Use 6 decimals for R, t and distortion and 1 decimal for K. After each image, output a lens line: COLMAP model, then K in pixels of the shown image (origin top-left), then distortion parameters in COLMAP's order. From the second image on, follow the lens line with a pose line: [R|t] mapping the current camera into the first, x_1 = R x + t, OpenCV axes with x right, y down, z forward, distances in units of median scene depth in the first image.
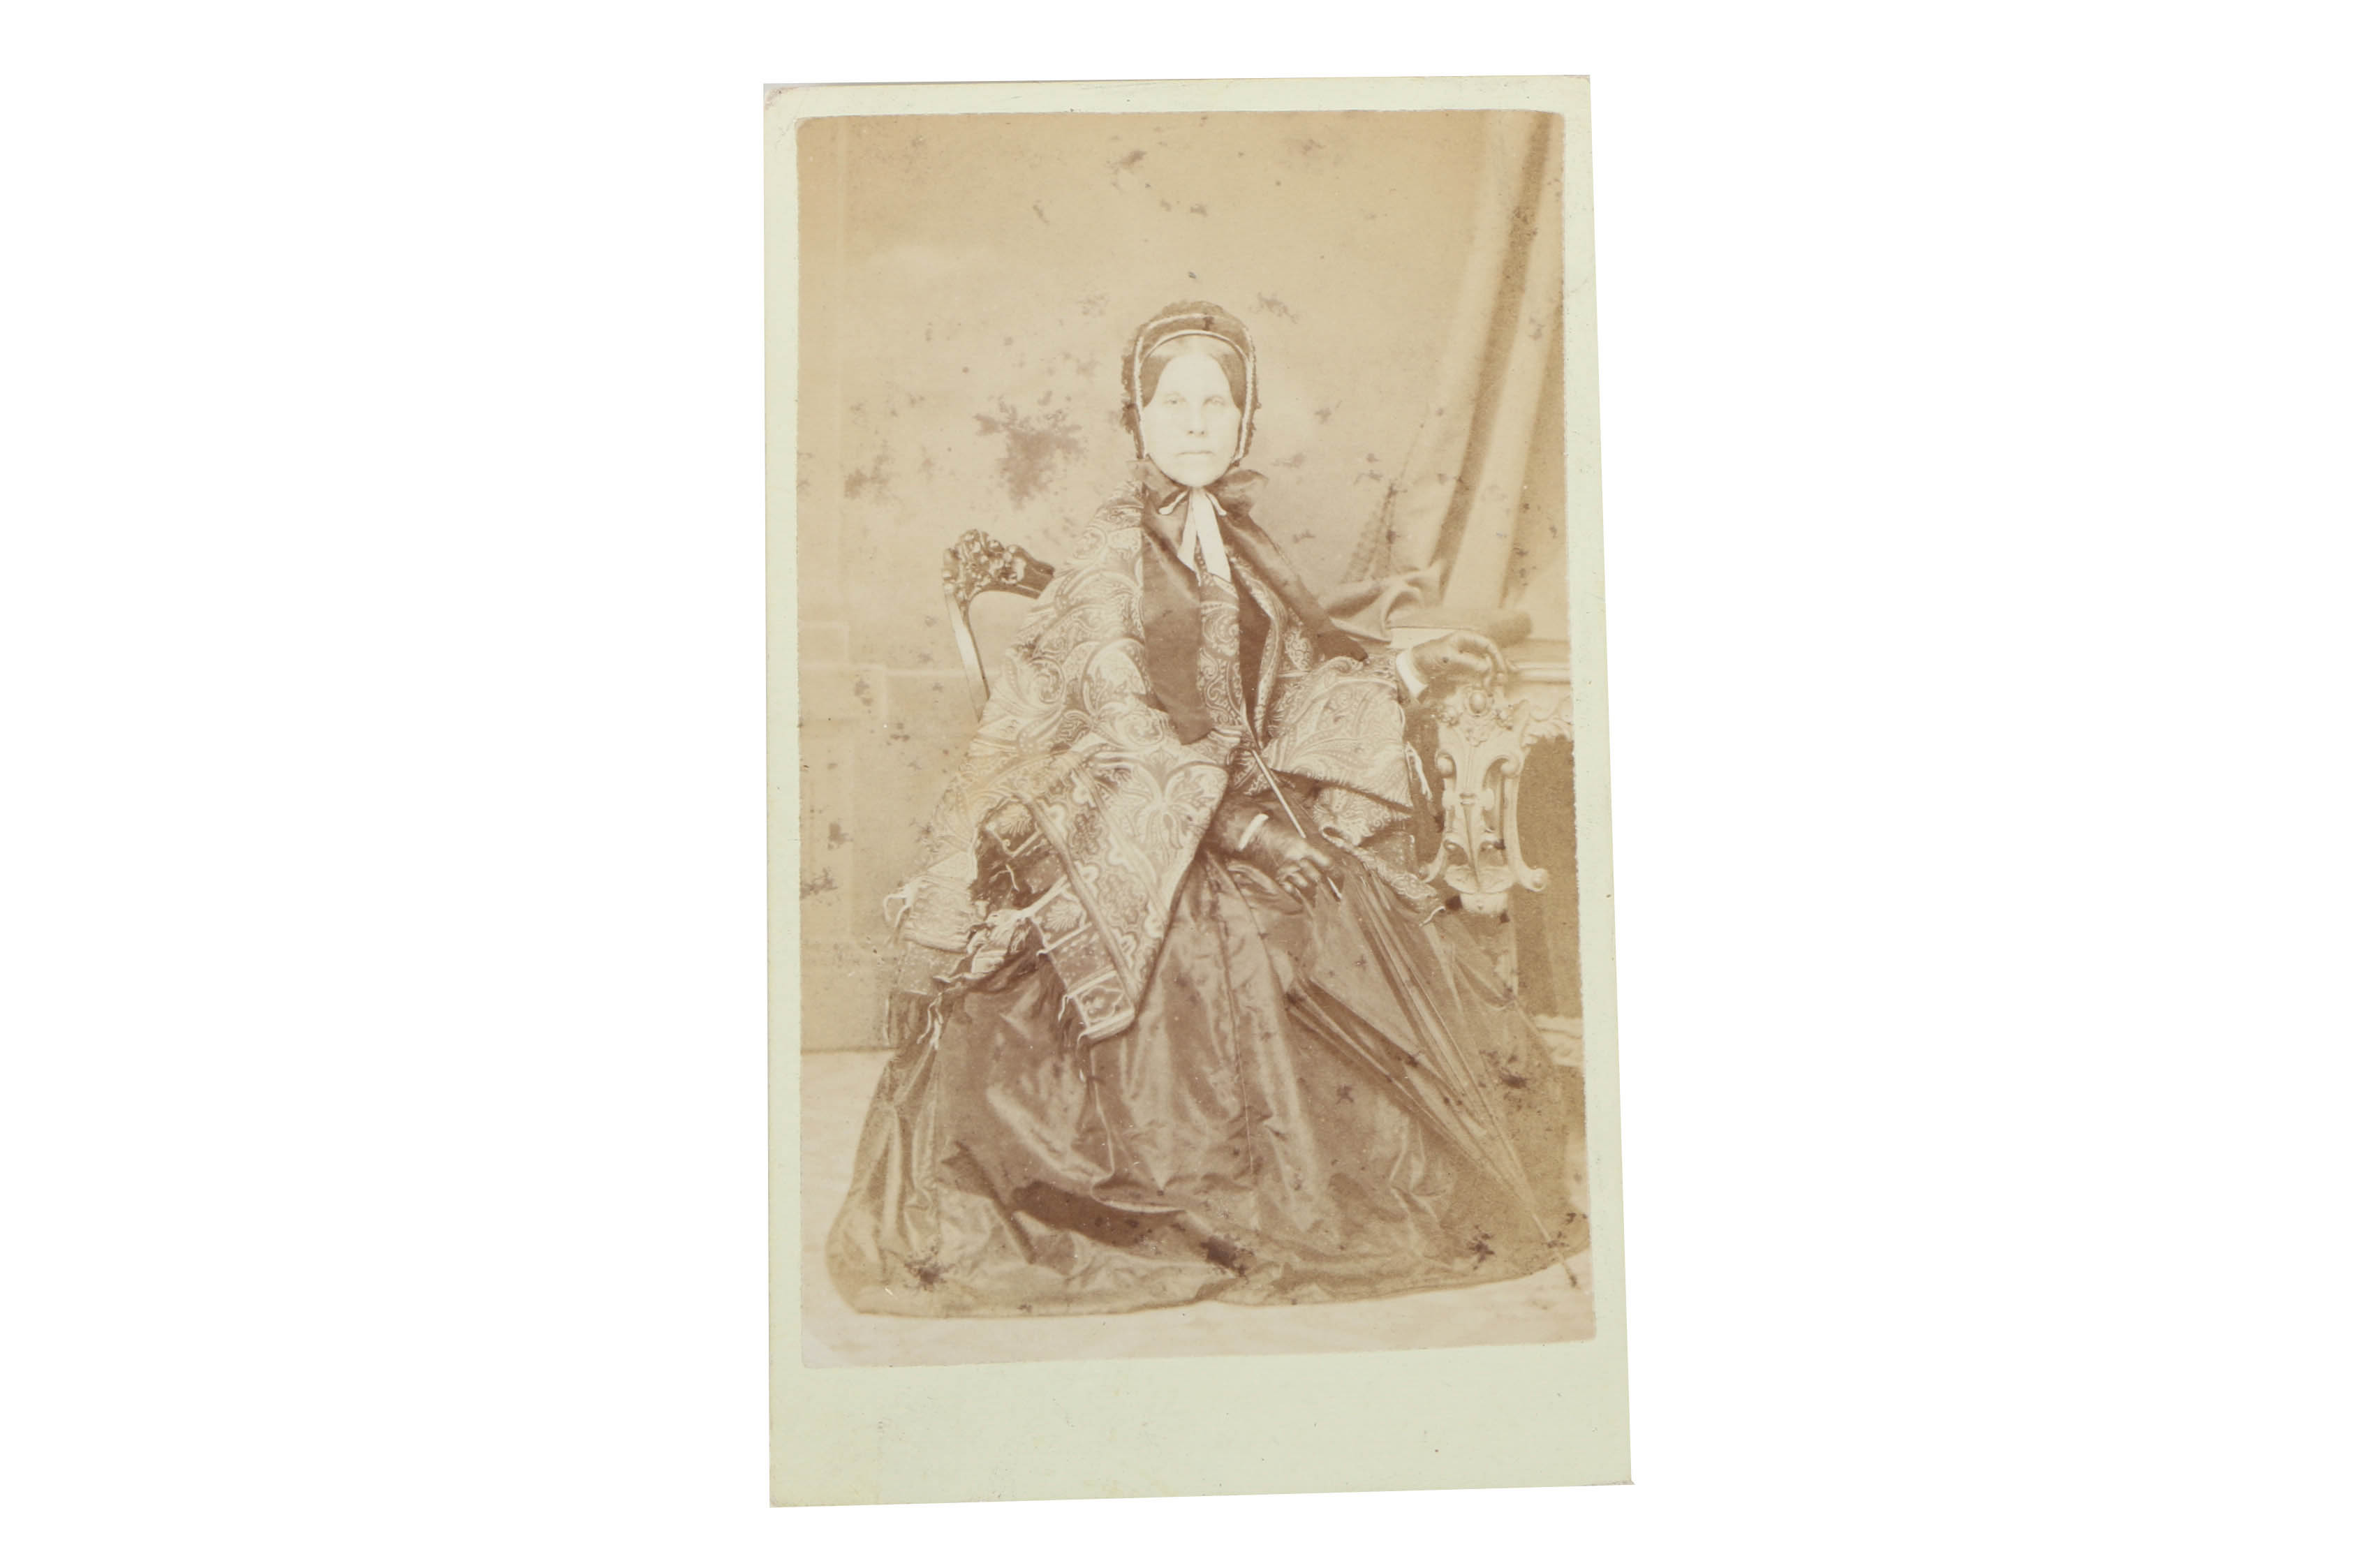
lens RADIAL K [[5273.3, 0, 1178.9], [0, 5273.3, 790.6], [0, 0, 1]] dist [-0.539357, 0.000000]
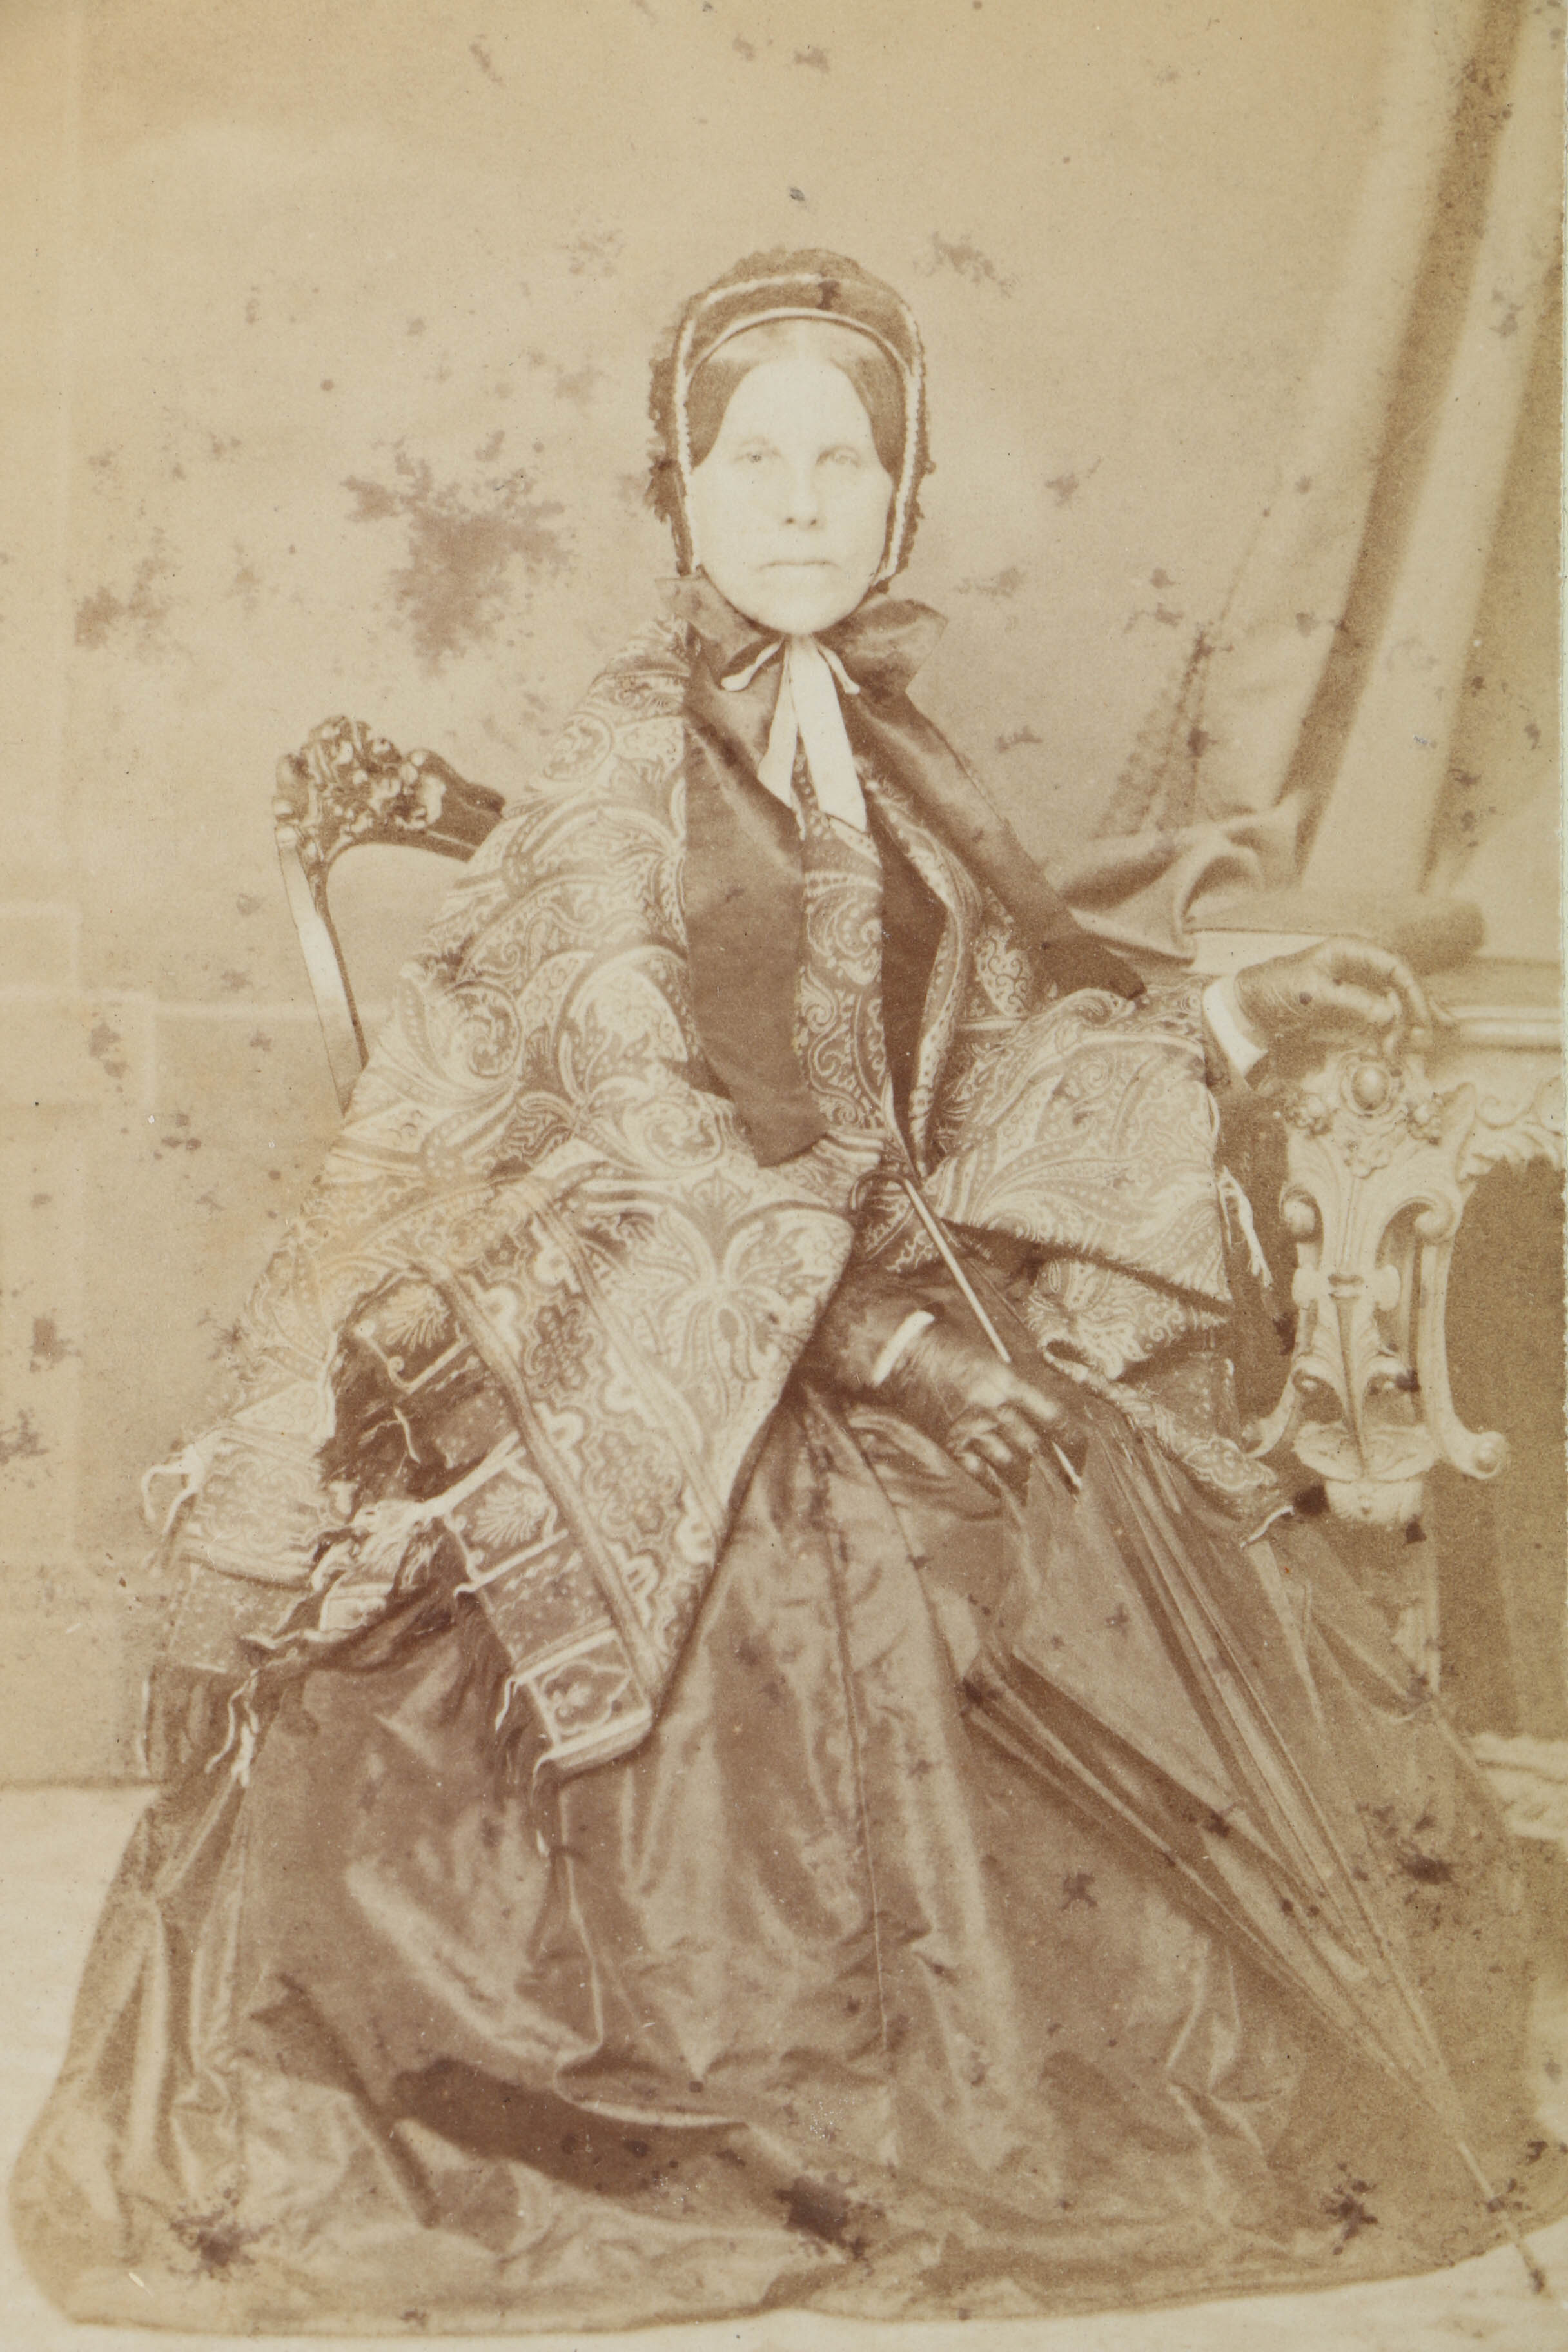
lens RADIAL K [[15024.1, 0, 783.4], [0, 15024.1, 1174.9], [0, 0, 1]] dist [-0.586597, 0.000000]
pose [[0.999147, 0.013317, -0.039092, 0.057071], [-0.013206, 0.999908, 0.003108, -0.012296], [0.039129, -0.002589, 0.999231, -0.384480]]
